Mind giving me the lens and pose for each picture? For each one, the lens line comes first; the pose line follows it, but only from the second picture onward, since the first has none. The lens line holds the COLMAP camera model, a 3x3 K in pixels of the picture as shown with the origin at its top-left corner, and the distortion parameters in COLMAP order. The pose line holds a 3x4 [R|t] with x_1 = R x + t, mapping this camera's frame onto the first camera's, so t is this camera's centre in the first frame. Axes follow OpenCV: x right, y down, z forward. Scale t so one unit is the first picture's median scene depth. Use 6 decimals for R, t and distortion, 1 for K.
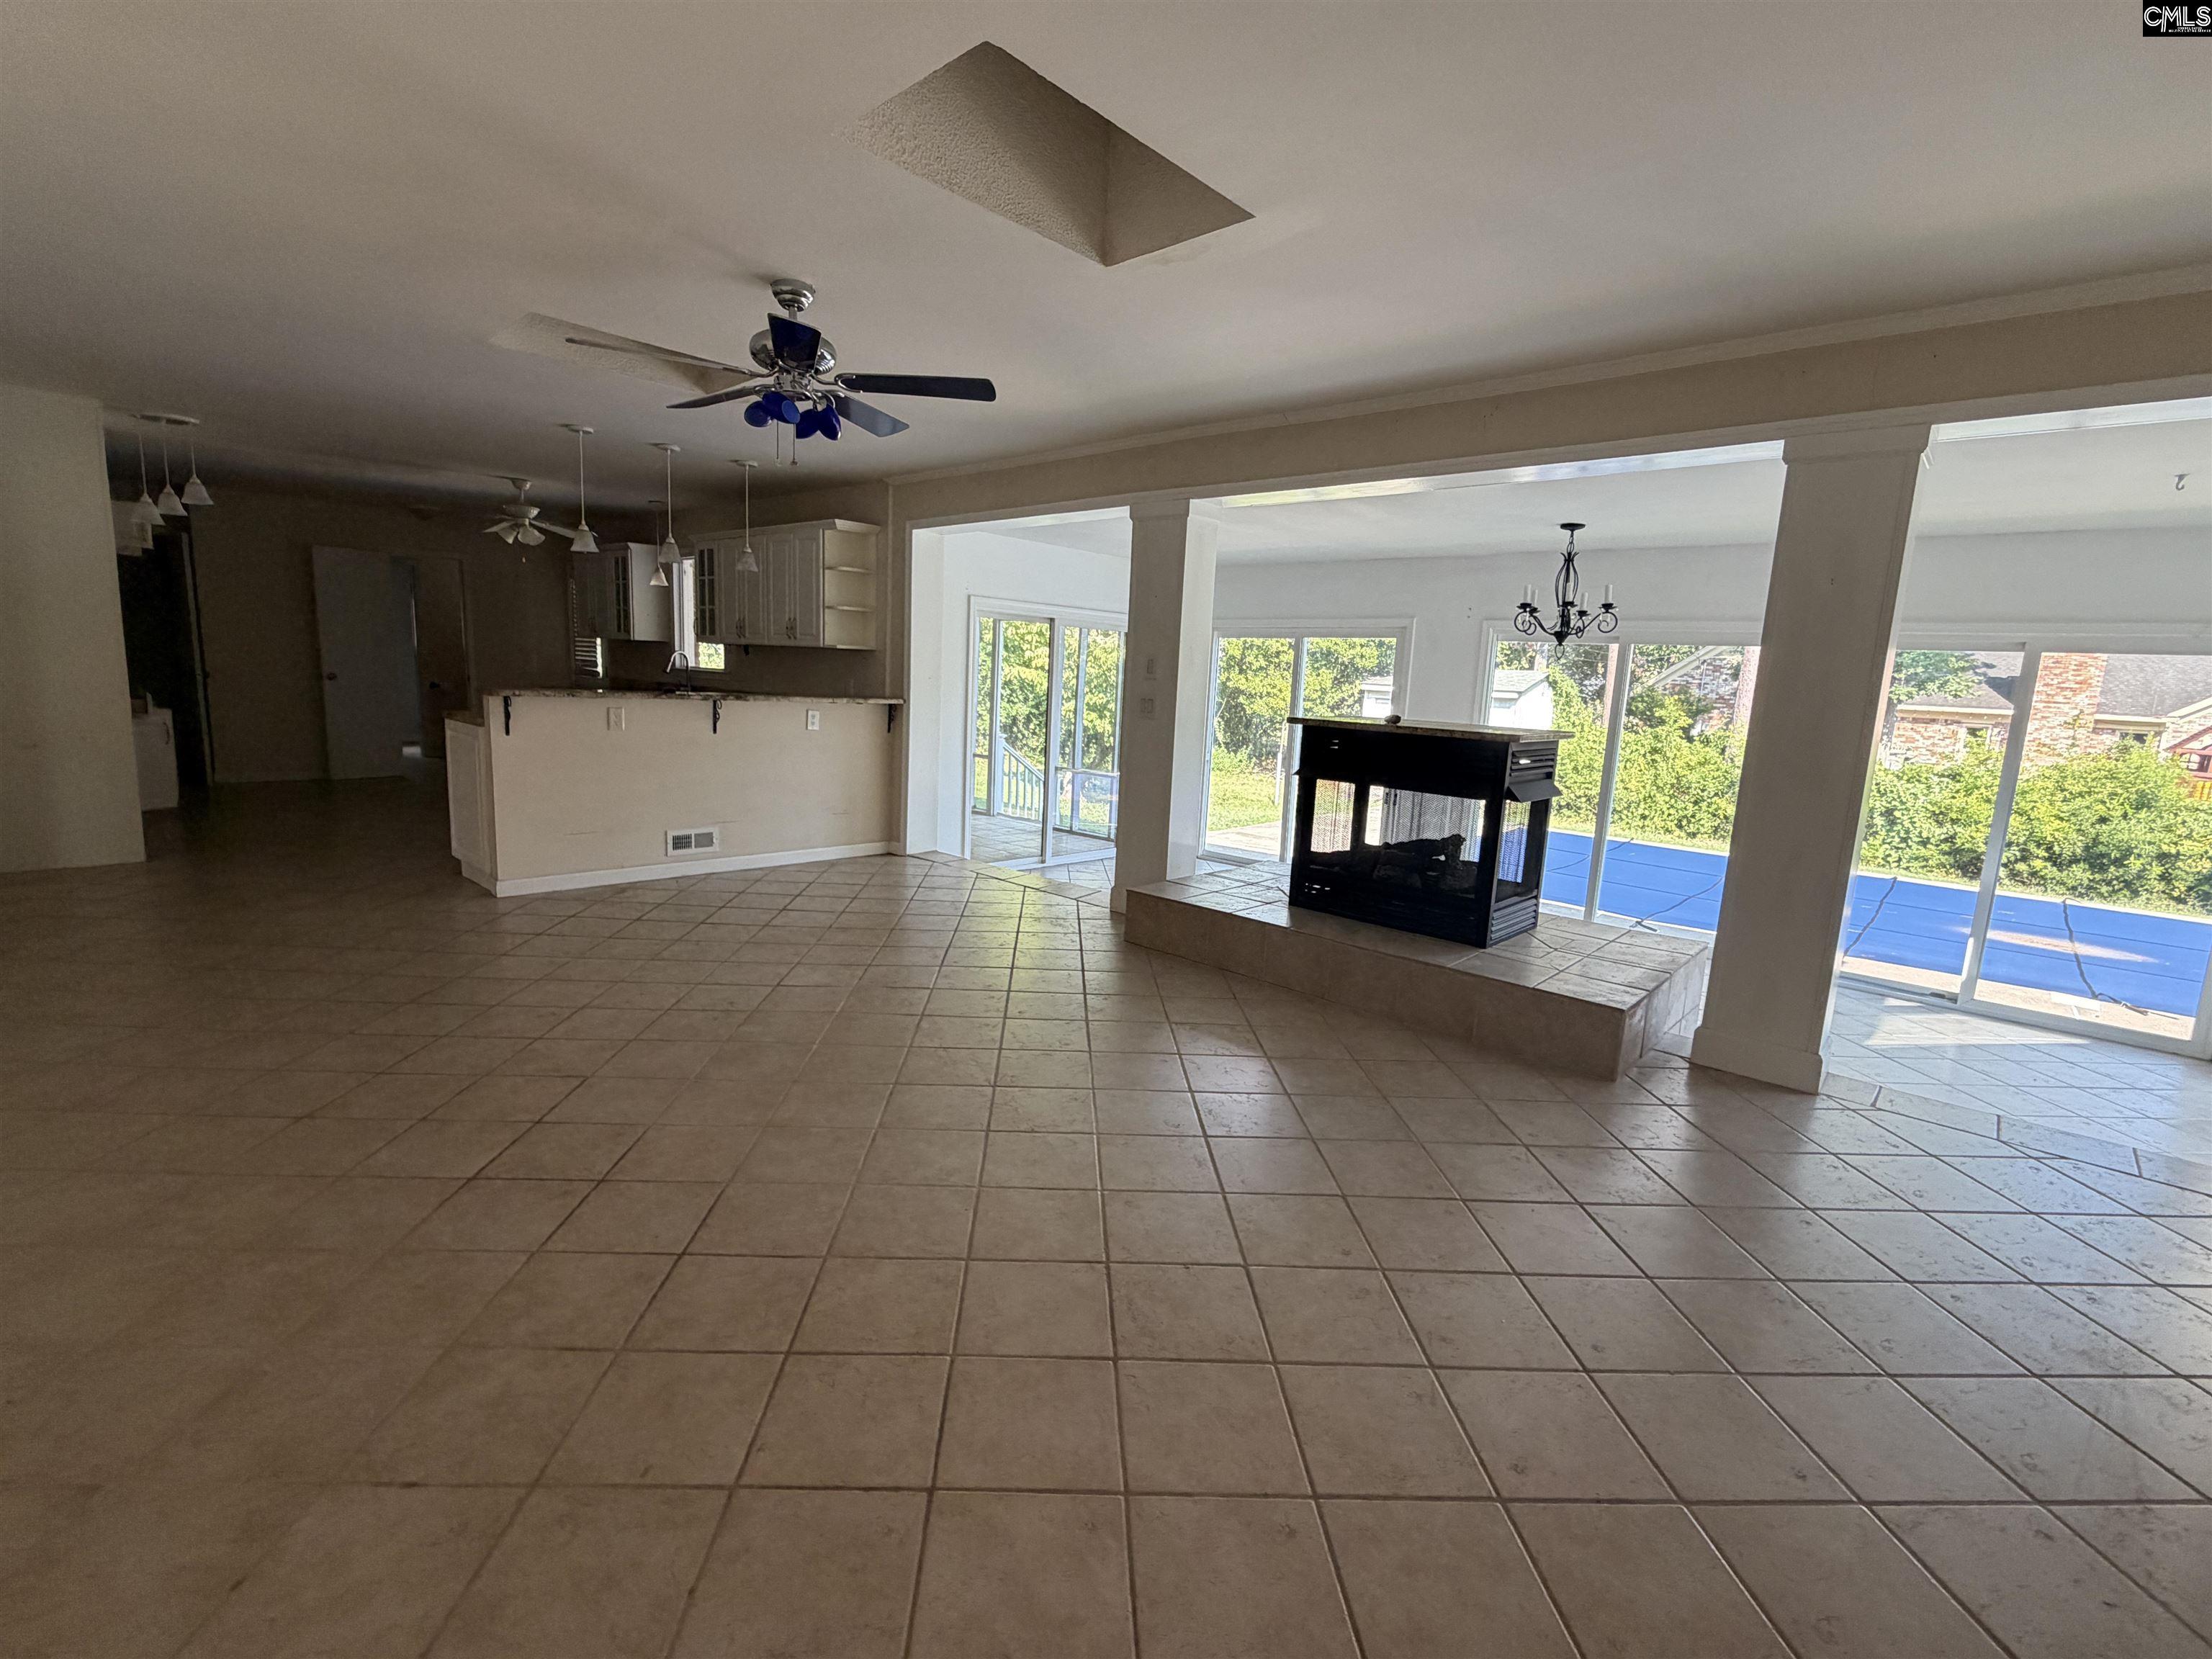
lens RADIAL K [[989.9, 0, 1099.5], [0, 989.9, 837.0], [0, 0, 1]] dist [-0.005247, -0.000452]
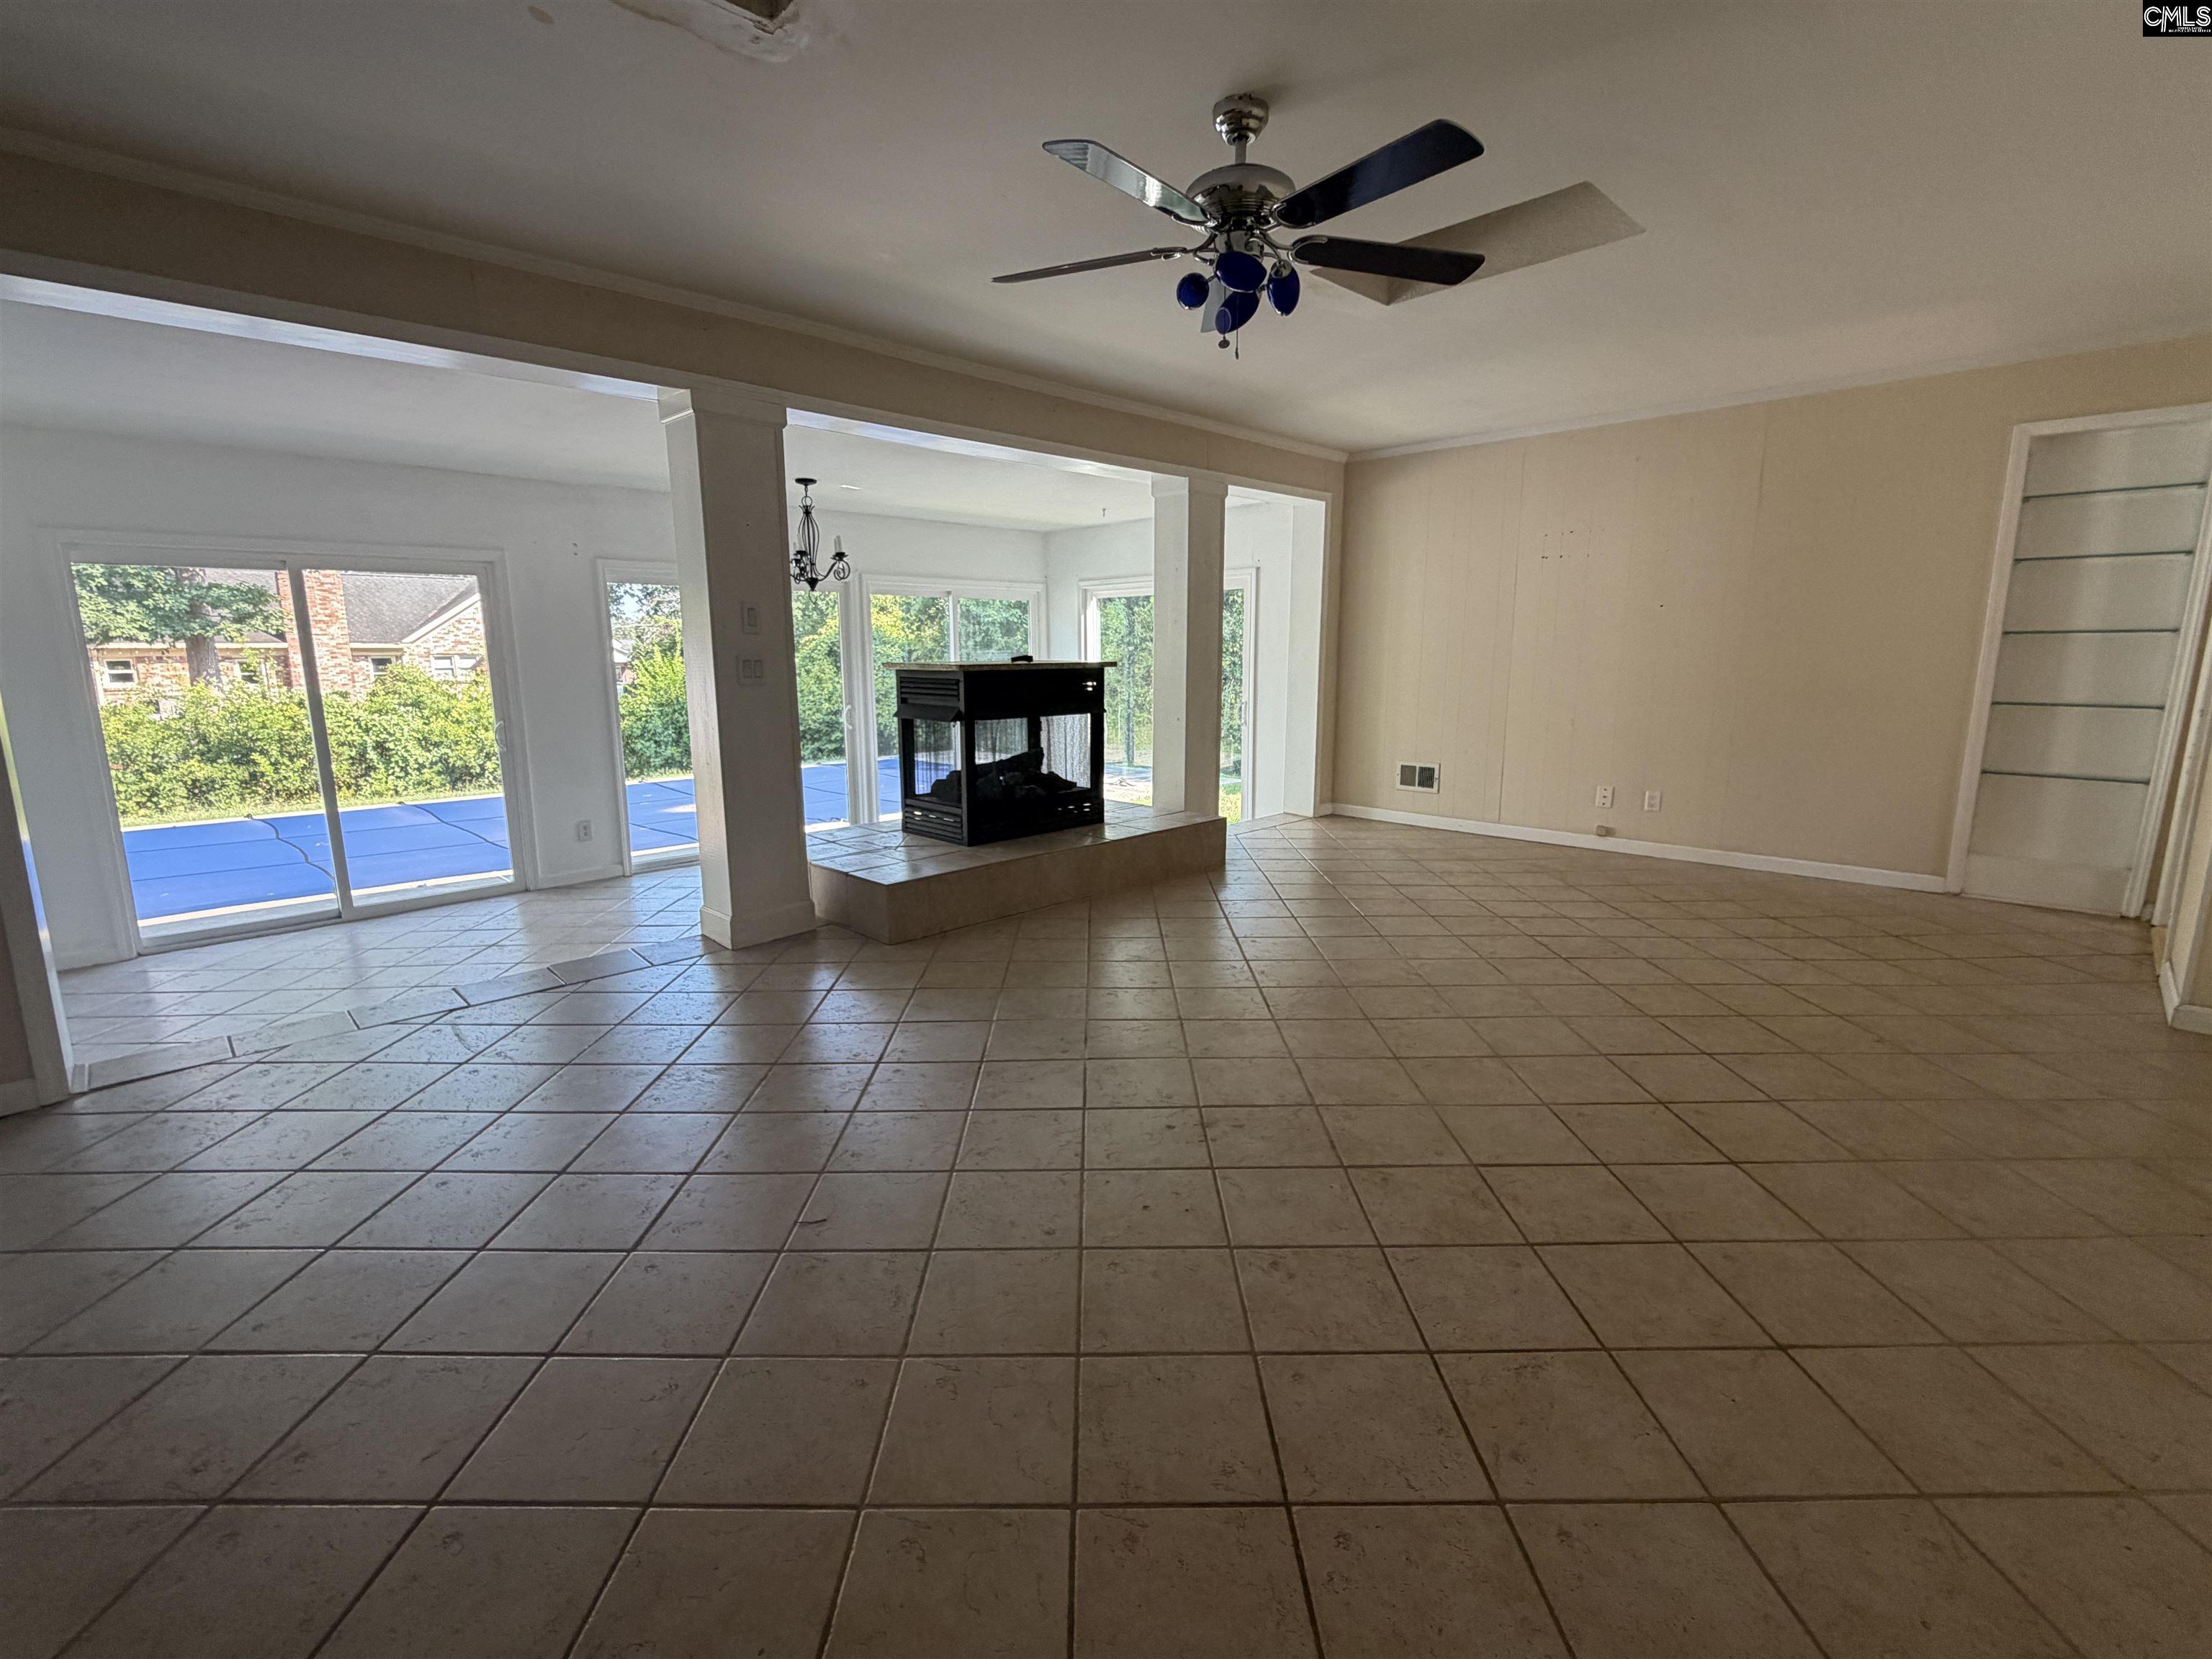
lens RADIAL K [[989.9, 0, 1104.2], [0, 989.9, 824.5], [0, 0, 1]] dist [-0.005247, -0.000452]
pose [[0.042147, -0.222619, 0.973994, -0.663221], [0.170781, 0.962118, 0.212514, -0.122988], [-0.984407, 0.157383, 0.078569, 0.641920]]
